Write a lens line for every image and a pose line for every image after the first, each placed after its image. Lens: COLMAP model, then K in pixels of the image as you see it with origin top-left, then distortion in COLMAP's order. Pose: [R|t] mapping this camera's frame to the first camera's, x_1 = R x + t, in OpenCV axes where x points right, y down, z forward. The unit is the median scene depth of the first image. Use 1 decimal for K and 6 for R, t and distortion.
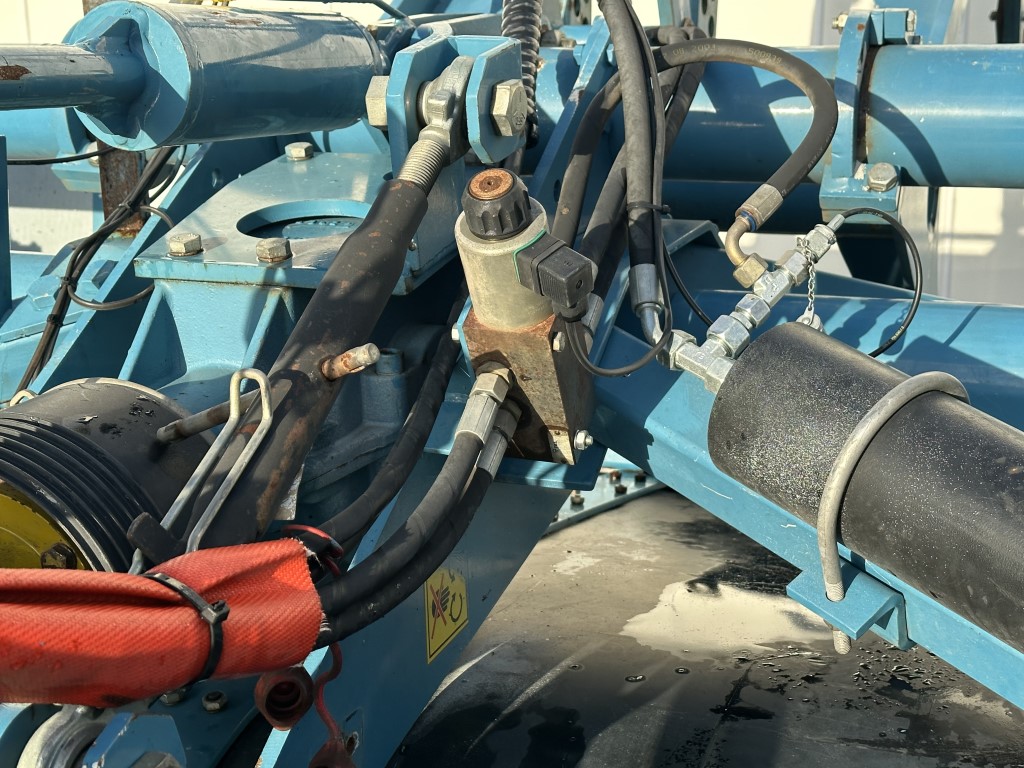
lens RADIAL K [[1582.1, 0, 512.0], [0, 1582.1, 384.0], [0, 0, 1]] dist [0.145839, -0.027063]
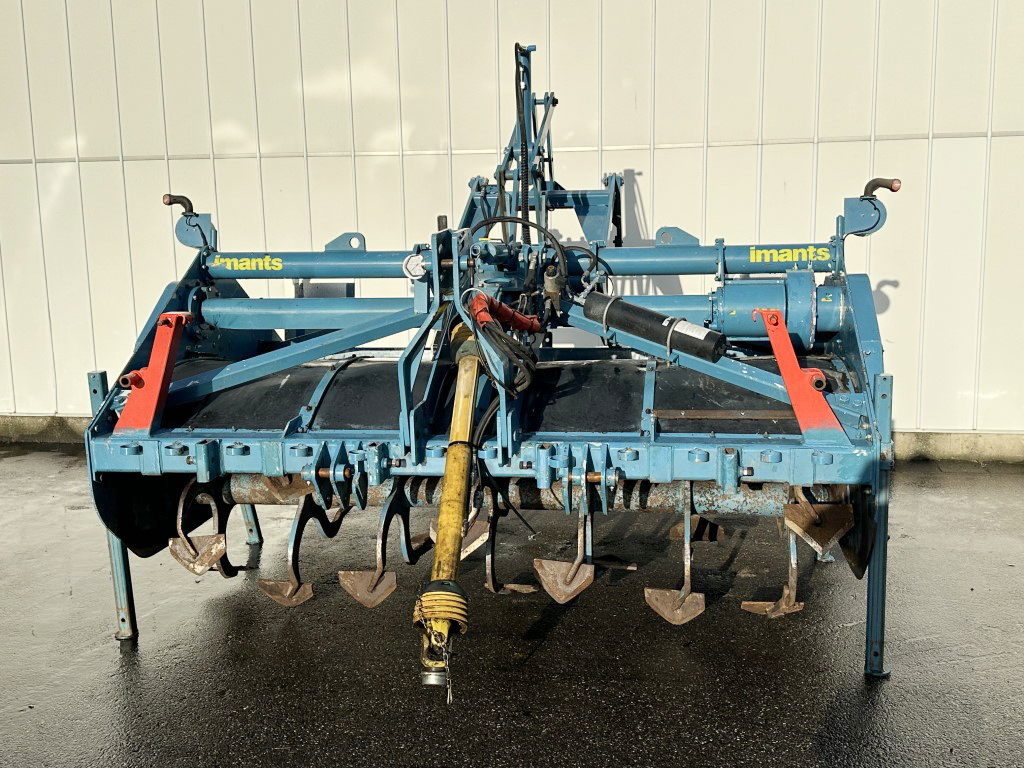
lens RADIAL K [[1061.0, 0, 512.0], [0, 1061.0, 384.0], [0, 0, 1]] dist [0.193086, -0.403349]
pose [[0.979249, -0.039958, 0.198682, -0.861582], [0.058088, 0.994576, -0.086276, 0.582046], [-0.194157, 0.096027, 0.976259, -2.589186]]
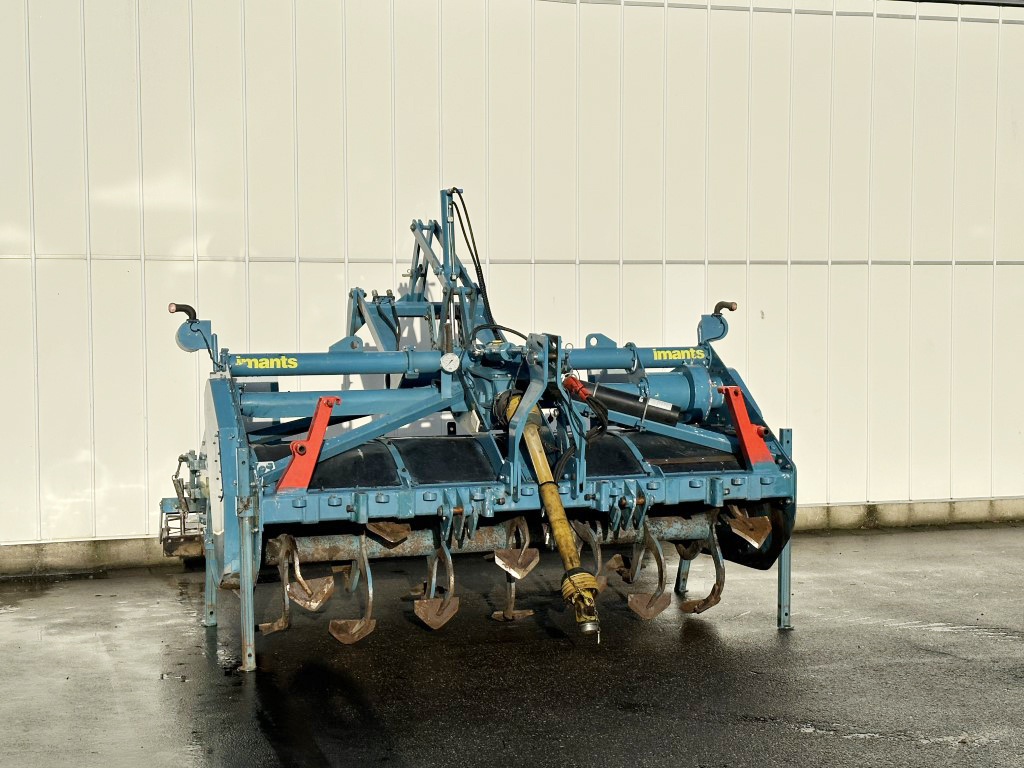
lens RADIAL K [[1629.4, 0, 531.3], [0, 1629.4, 389.1], [0, 0, 1]] dist [0.139357, -0.121157]
pose [[0.768114, -0.026700, 0.639756, -4.891373], [0.154796, 0.977238, -0.145068, 1.080964], [-0.621320, 0.210460, 0.754763, -4.707126]]
